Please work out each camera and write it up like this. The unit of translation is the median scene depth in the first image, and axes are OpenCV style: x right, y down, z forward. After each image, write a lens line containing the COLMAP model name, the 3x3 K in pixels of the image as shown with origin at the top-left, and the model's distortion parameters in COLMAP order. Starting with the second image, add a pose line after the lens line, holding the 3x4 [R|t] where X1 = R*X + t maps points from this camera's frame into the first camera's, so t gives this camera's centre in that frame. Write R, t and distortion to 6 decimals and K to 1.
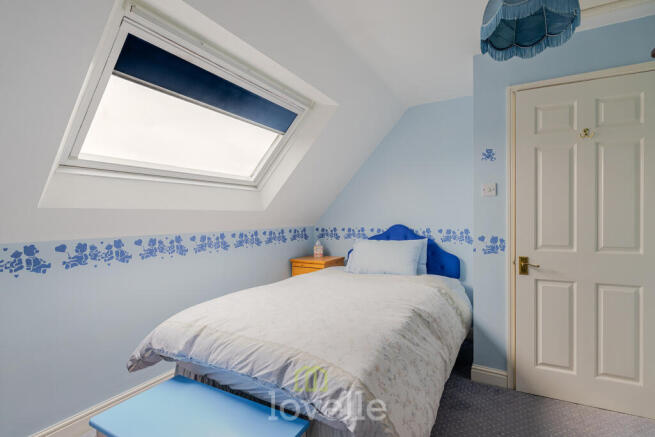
lens RADIAL K [[279.3, 0, 334.1], [0, 279.3, 215.9], [0, 0, 1]] dist [0.001157, 0.000284]
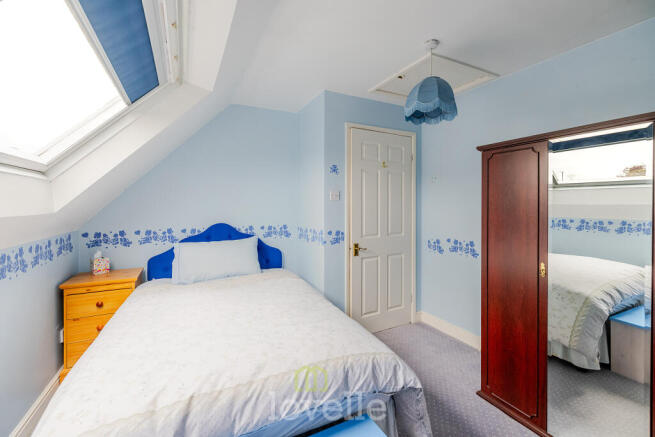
lens RADIAL K [[279.3, 0, 329.6], [0, 279.3, 206.2], [0, 0, 1]] dist [0.001157, 0.000284]
pose [[0.613381, 0.000563, 0.789787, -0.411079], [0.004392, 0.999982, -0.004123, -0.031434], [-0.789775, 0.005997, 0.613367, 0.168115]]
